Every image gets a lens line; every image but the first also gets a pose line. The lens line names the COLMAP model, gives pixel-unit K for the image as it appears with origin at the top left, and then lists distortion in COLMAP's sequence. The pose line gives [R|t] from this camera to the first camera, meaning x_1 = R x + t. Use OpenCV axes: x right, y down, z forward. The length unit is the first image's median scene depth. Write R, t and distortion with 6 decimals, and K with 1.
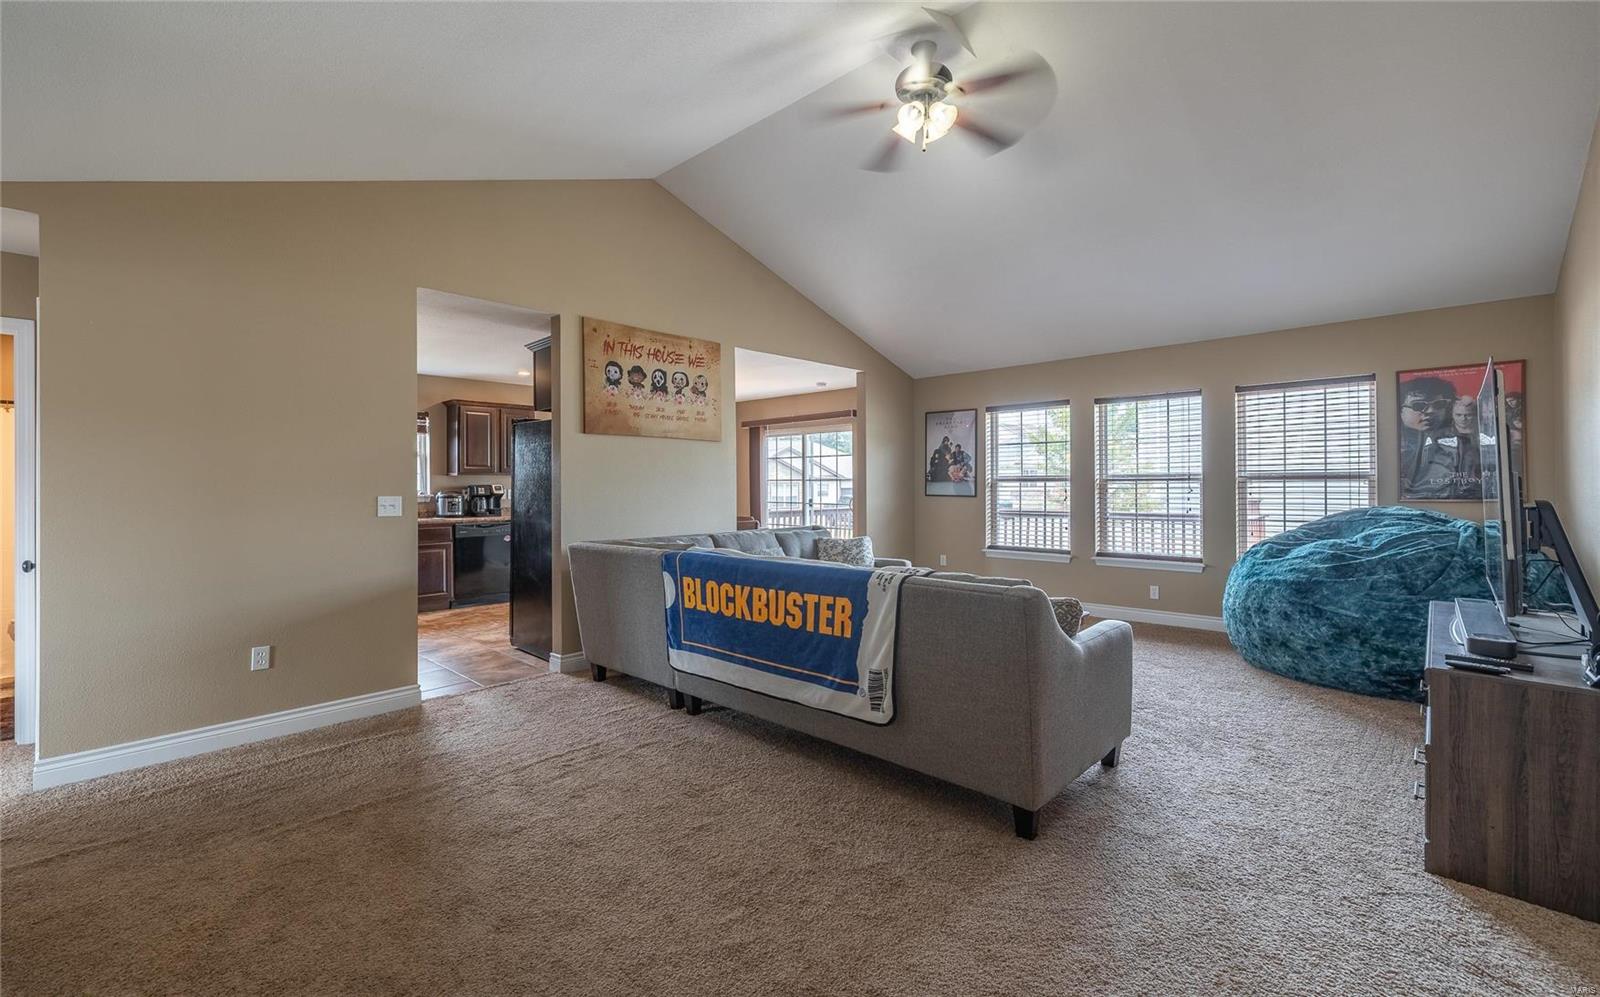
lens RADIAL K [[688.2, 0, 798.2], [0, 688.2, 496.5], [0, 0, 1]] dist [0.000923, -0.000007]
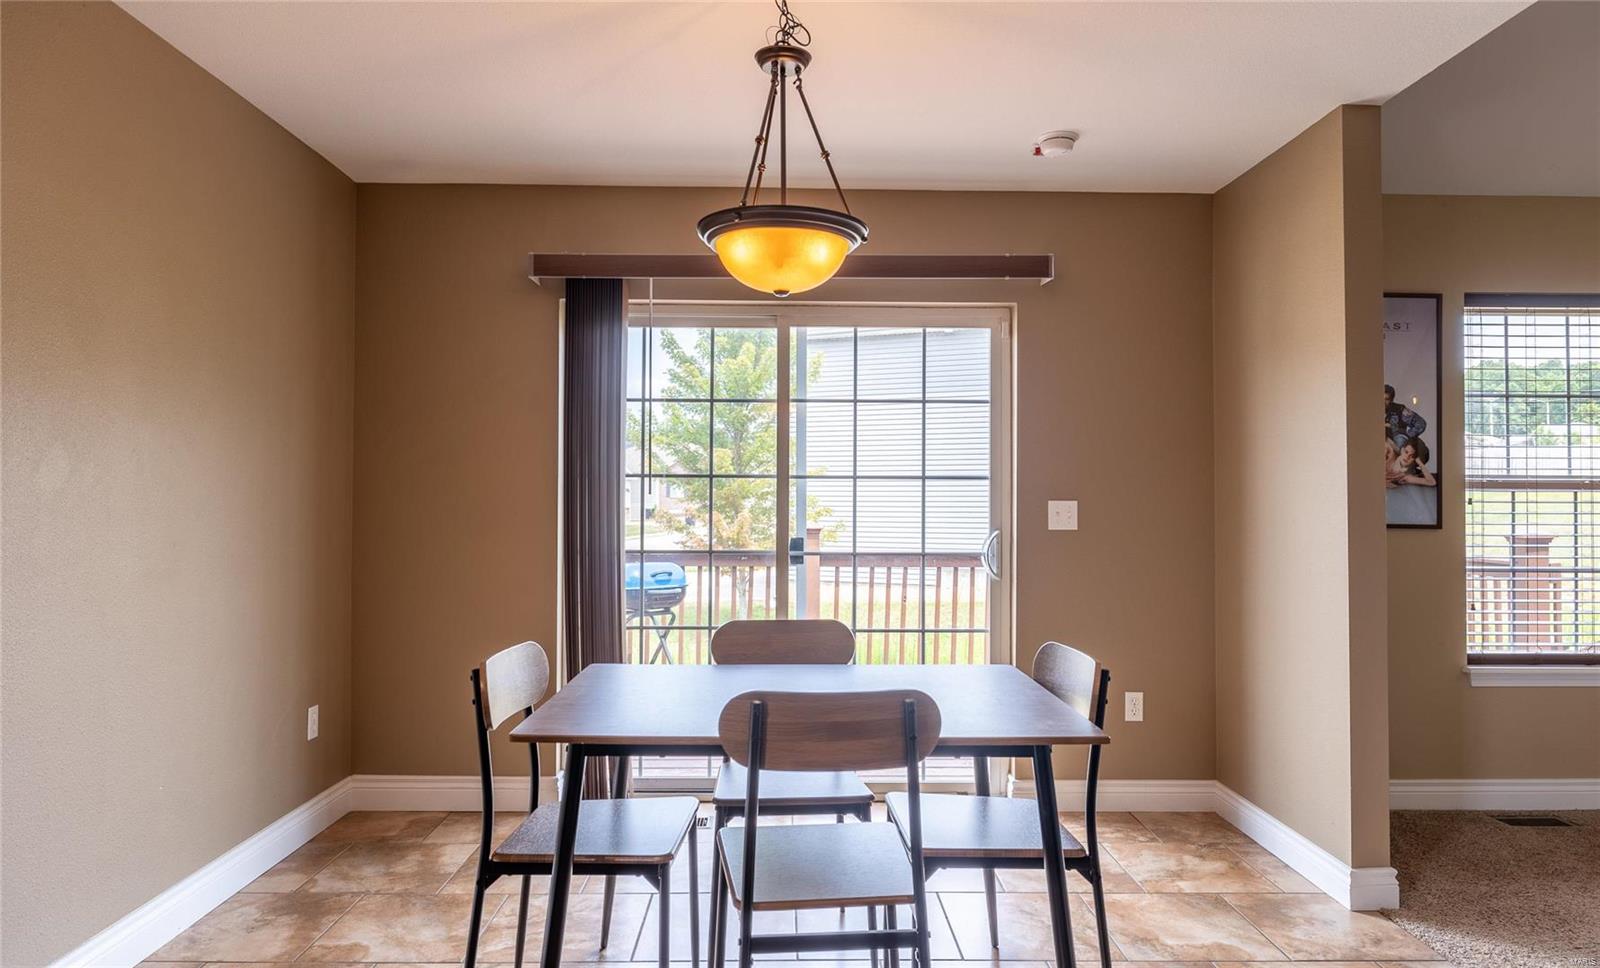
lens RADIAL K [[1002.2, 0, 801.0], [0, 1002.2, 467.4], [0, 0, 1]] dist [0.002559, 0.000272]
pose [[0.711923, 0.034245, 0.701422, -0.516366], [0.003376, 0.998632, -0.052183, -0.007382], [-0.702250, 0.039518, 0.710833, 1.192240]]
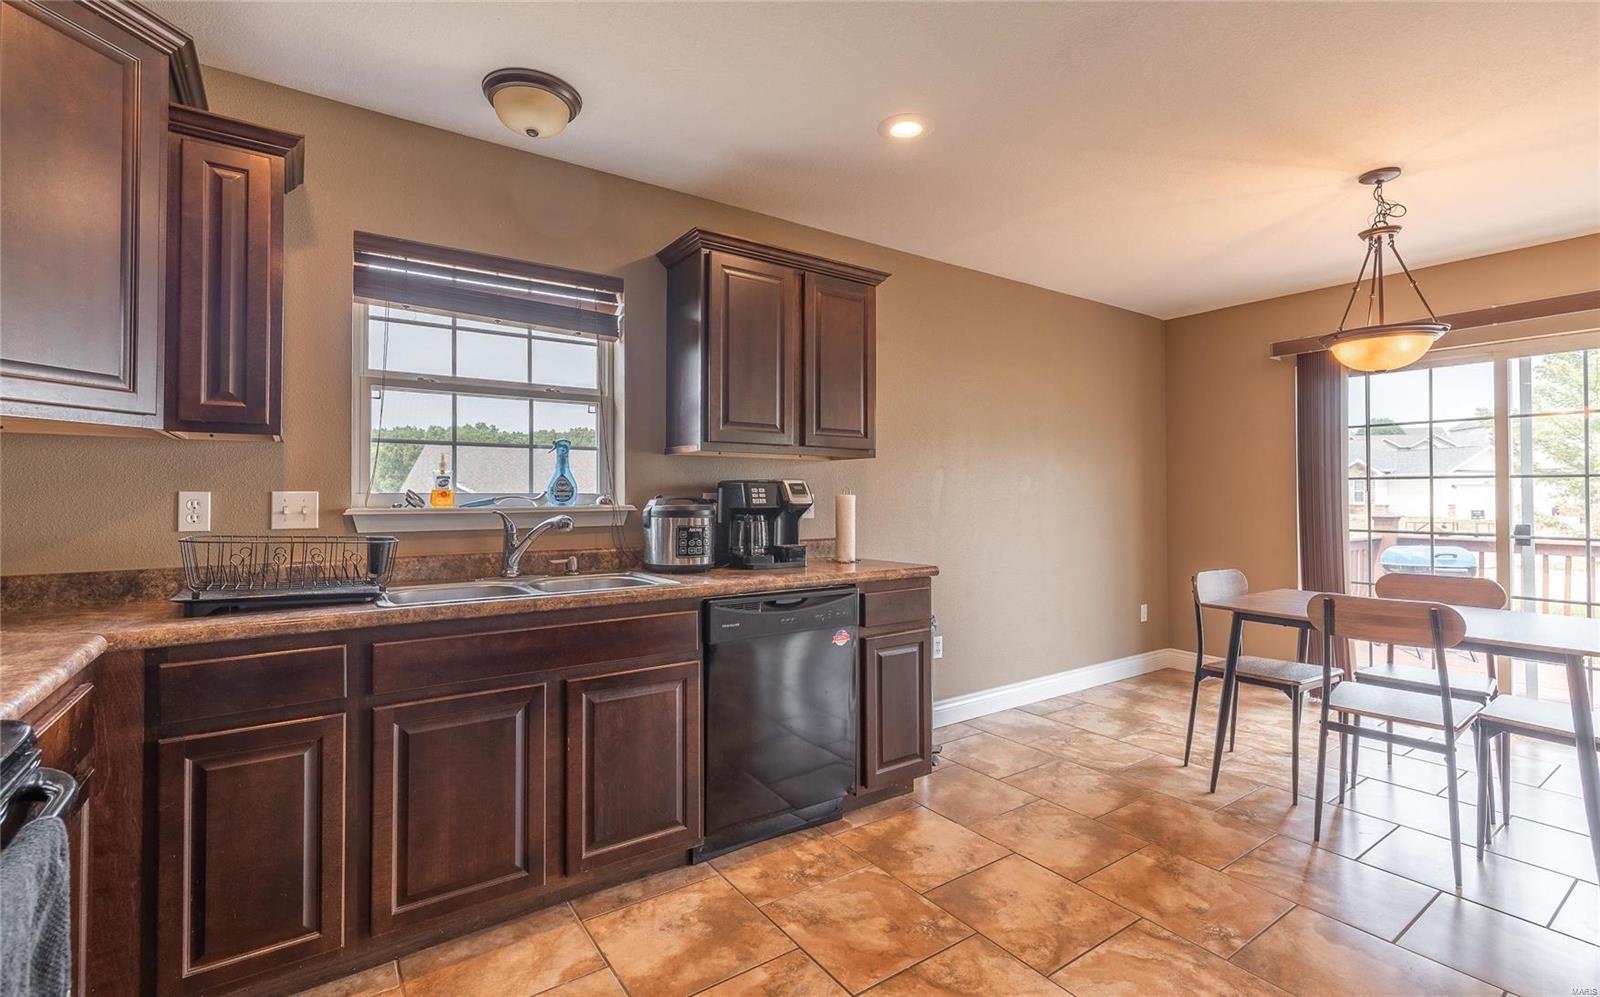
lens RADIAL K [[688.2, 0, 798.2], [0, 688.2, 496.5], [0, 0, 1]] dist [0.000923, -0.000007]
pose [[0.981740, 0.005811, -0.190138, -0.539641], [-0.009356, 0.999799, -0.017750, -0.002630], [0.189997, 0.019205, 0.981597, 0.949658]]
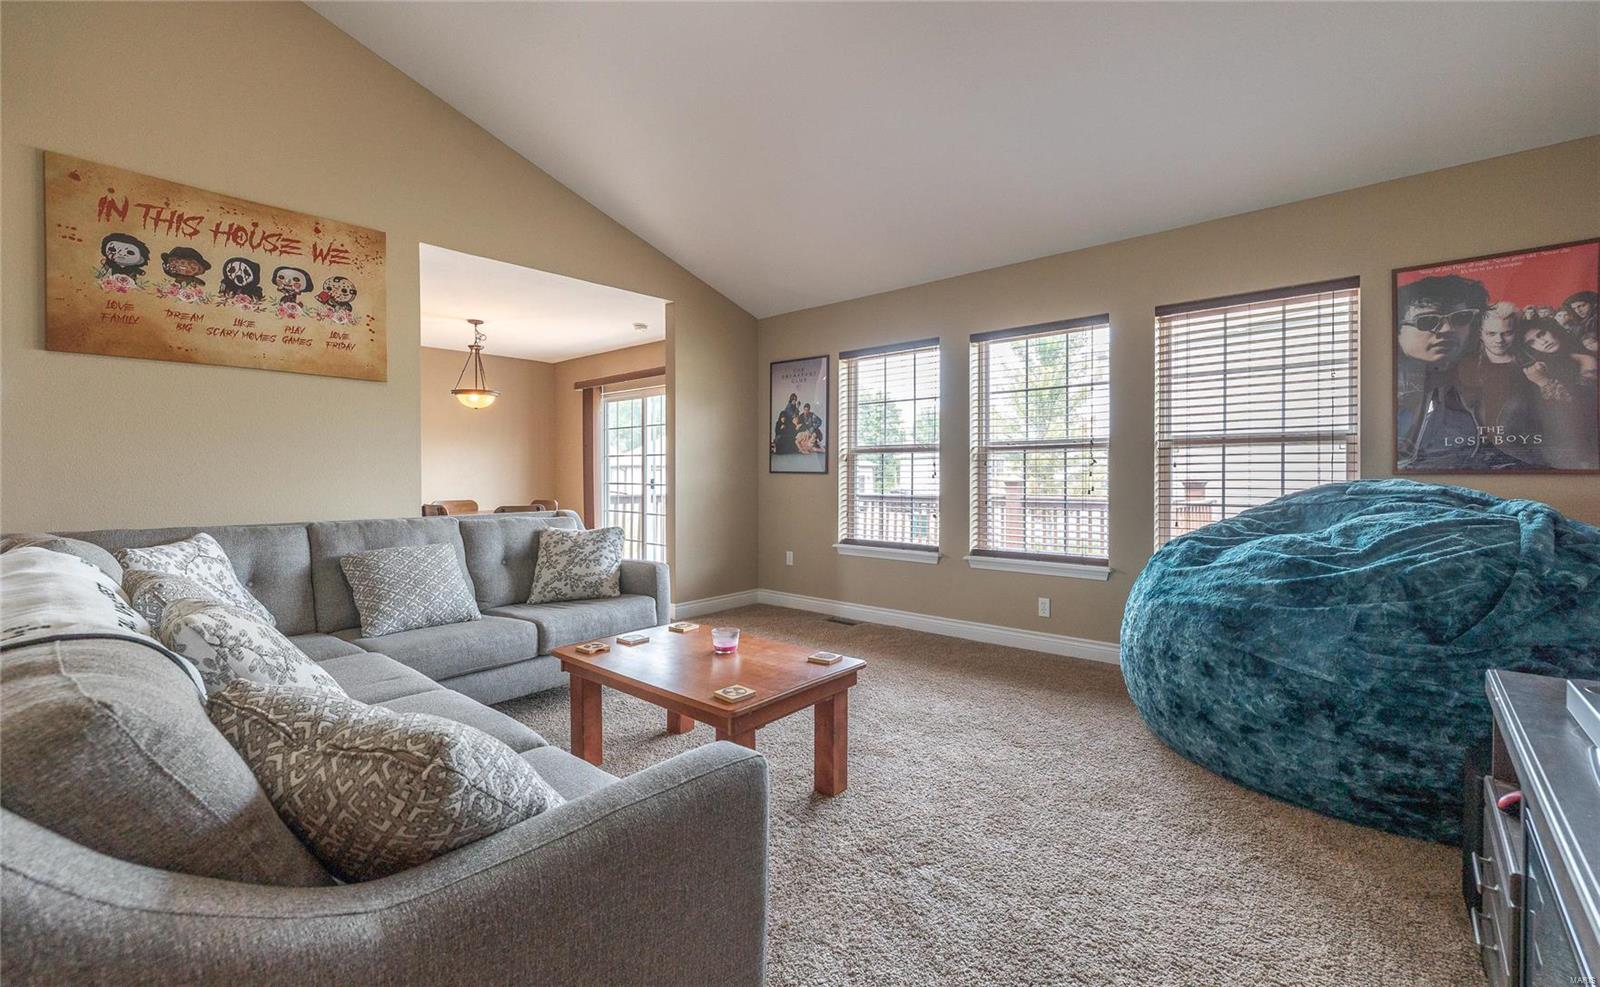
lens RADIAL K [[685.3, 0, 800.0], [0, 685.3, 493.5], [0, 0, 1]] dist [0.000458, 0.000227]
pose [[0.999527, 0.003977, 0.030493, 0.286601], [-0.004309, 0.999932, 0.010822, 0.019609], [-0.030447, -0.010948, 0.999476, 0.360676]]
